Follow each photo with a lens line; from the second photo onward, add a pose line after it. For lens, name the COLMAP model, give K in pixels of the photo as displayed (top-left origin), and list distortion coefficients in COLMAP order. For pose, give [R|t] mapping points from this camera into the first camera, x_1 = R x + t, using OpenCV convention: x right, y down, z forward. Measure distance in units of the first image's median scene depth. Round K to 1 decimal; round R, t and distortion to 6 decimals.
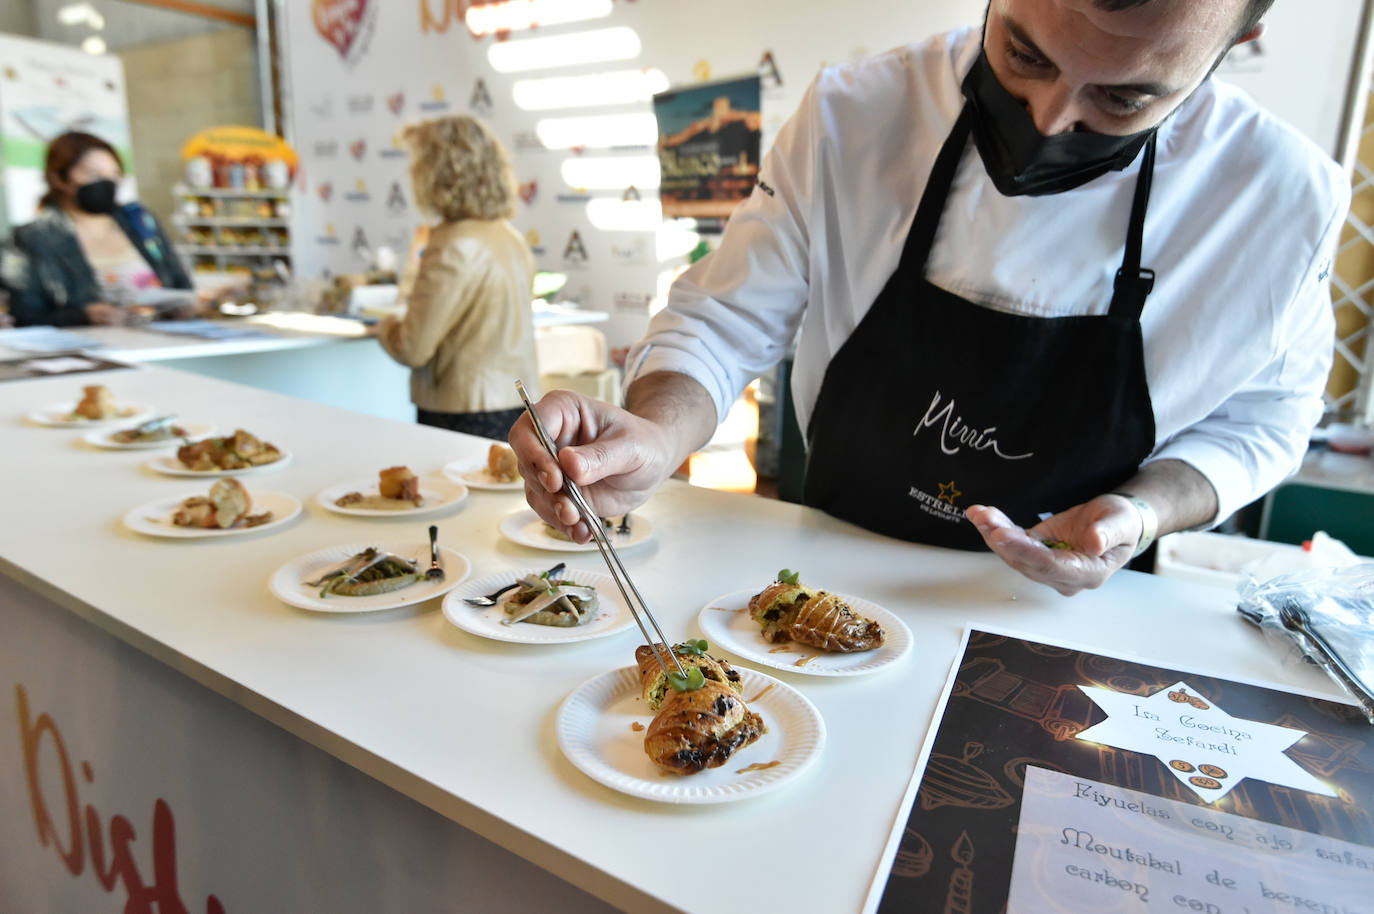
lens RADIAL K [[894.8, 0, 687.0], [0, 894.8, 457.0], [0, 0, 1]] dist [-0.000845, 0.000426]
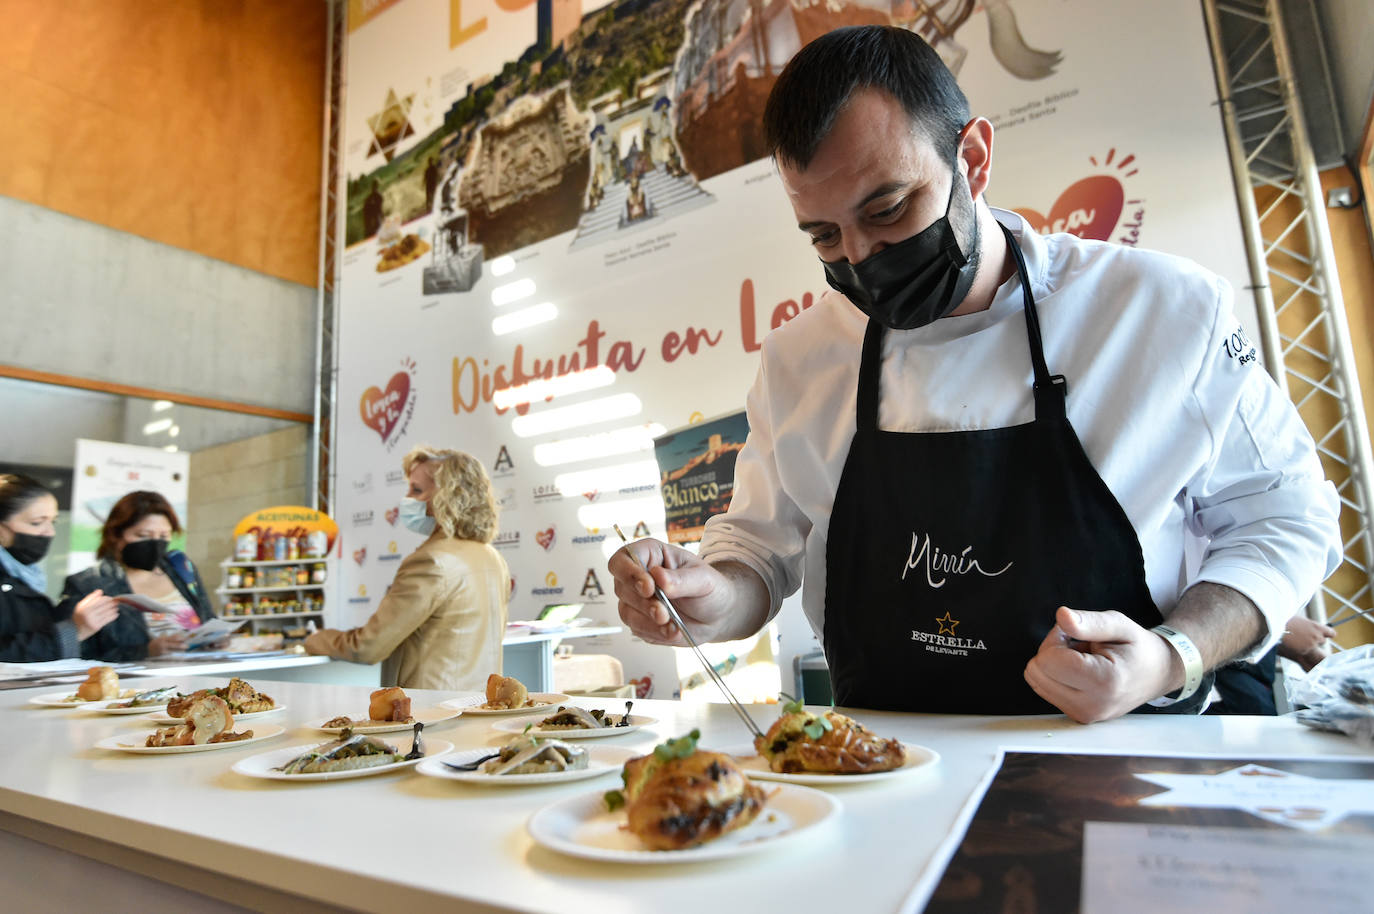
lens RADIAL K [[853.0, 0, 678.4], [0, 853.0, 421.5], [0, 0, 1]] dist [0.034140, -0.041965]
pose [[0.996032, -0.088742, -0.006783, 0.001687], [0.078387, 0.910784, -0.405374, 0.012985], [0.042151, 0.403234, 0.914126, 0.004173]]
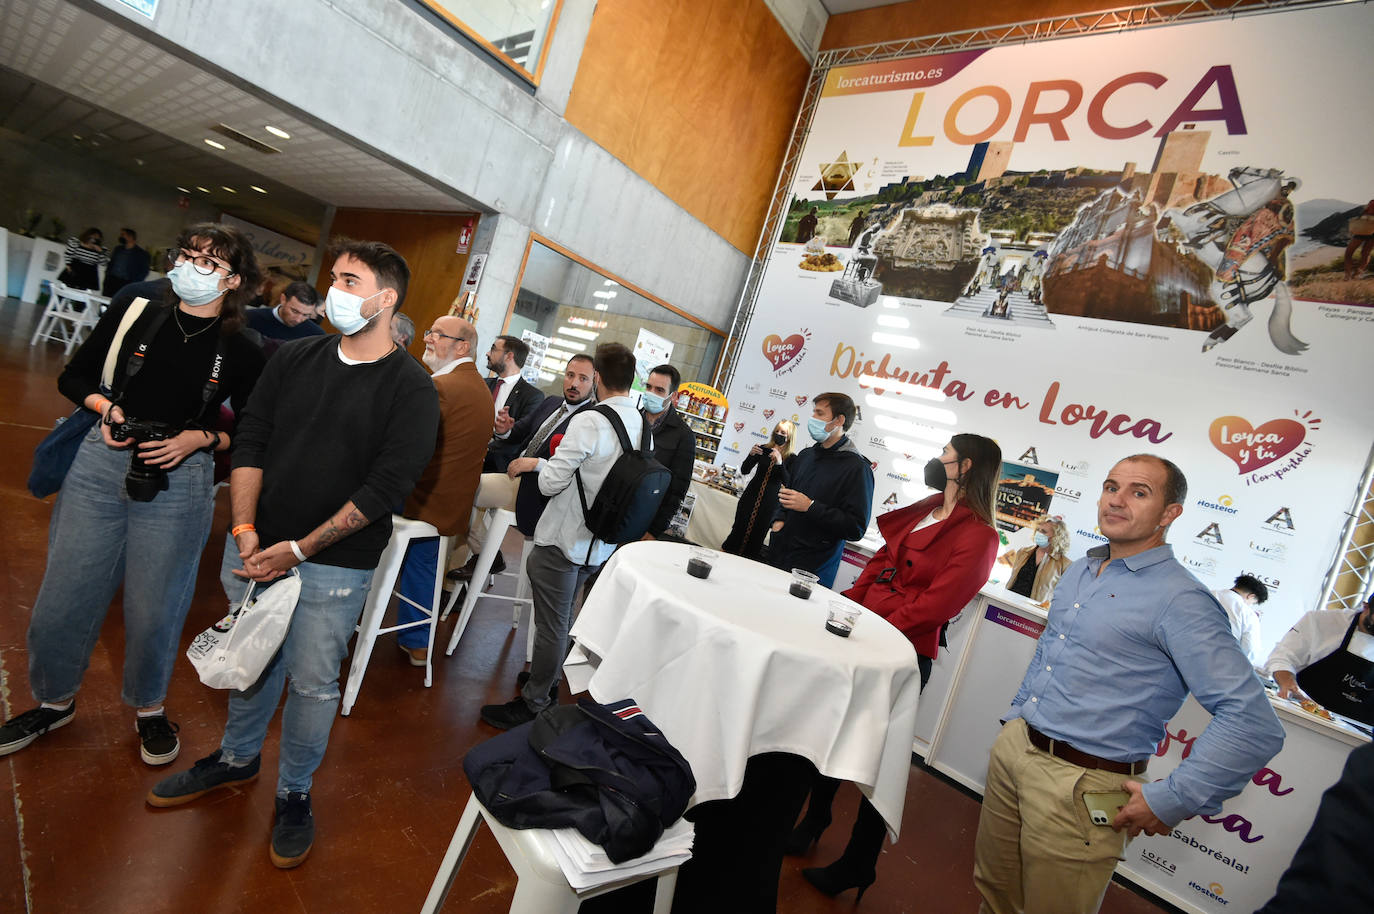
lens RADIAL K [[643.0, 0, 687.0], [0, 643.0, 457.0], [0, 0, 1]] dist [-0.006438, -0.001047]
pose [[0.958931, 0.272018, -0.080352, -0.762055], [-0.282657, 0.940004, -0.191045, 0.116964], [0.023563, 0.205911, 0.978287, -0.668830]]
